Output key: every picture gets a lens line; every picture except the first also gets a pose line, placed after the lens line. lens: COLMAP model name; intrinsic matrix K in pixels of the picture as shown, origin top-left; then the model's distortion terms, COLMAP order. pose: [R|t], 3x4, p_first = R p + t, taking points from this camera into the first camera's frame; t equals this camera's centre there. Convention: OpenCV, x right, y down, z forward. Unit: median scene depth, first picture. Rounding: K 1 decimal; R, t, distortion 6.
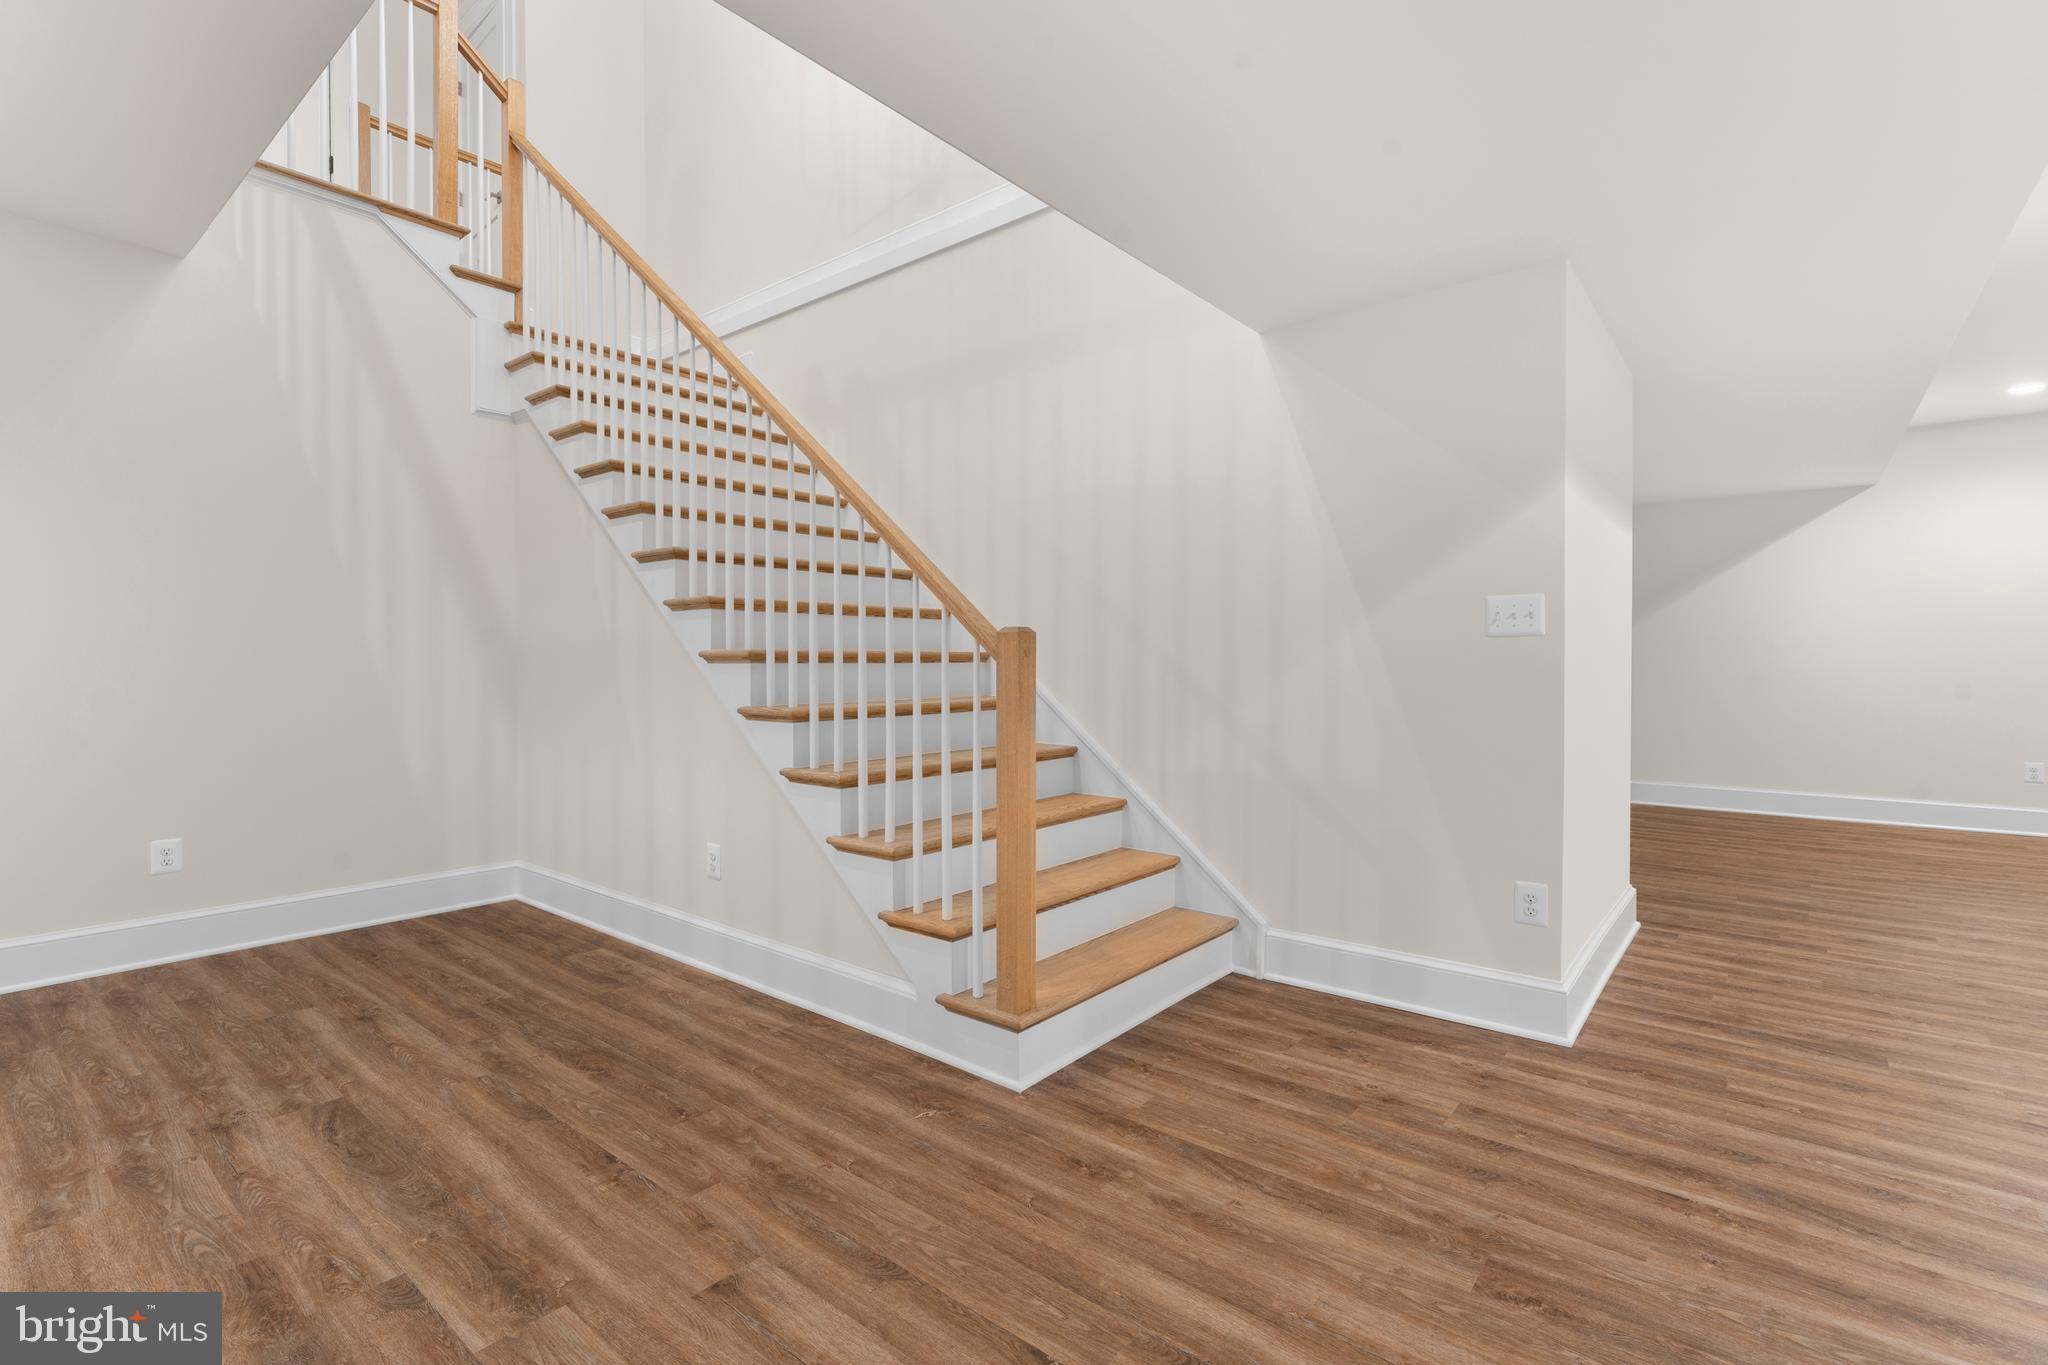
lens RADIAL K [[932.6, 0, 1025.2], [0, 932.6, 672.3], [0, 0, 1]] dist [-0.000003, 0.000165]
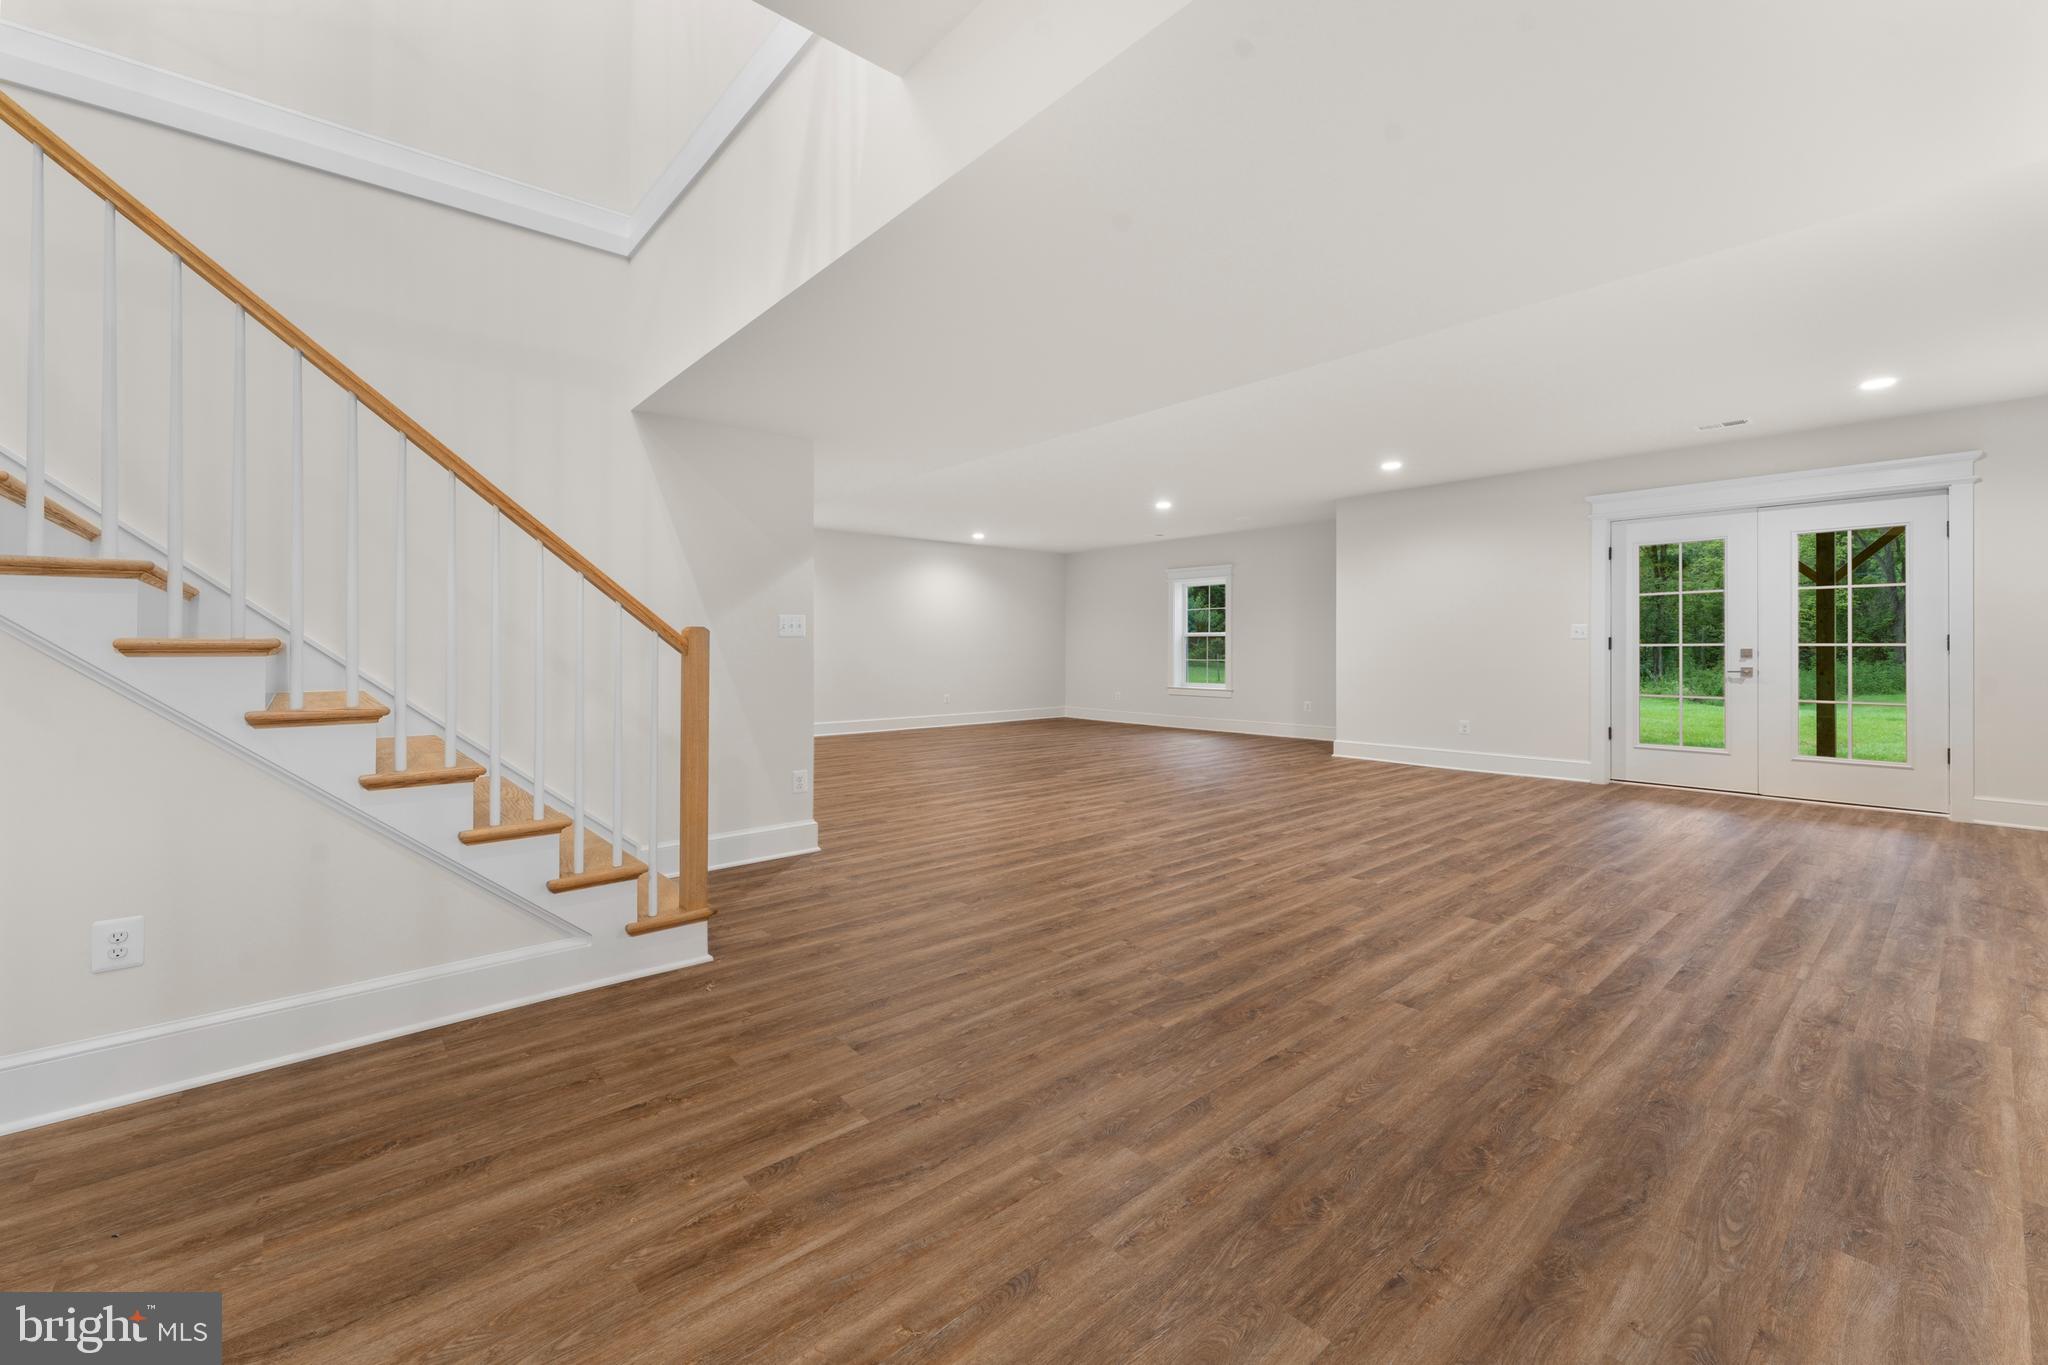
lens RADIAL K [[824.4, 0, 998.4], [0, 824.4, 649.9], [0, 0, 1]] dist [0.001538, 0.000102]
pose [[0.190907, -0.000521, 0.981608, -1.199783], [0.016742, 0.999856, -0.002726, -0.003607], [-0.981465, 0.016955, 0.190888, 0.356531]]
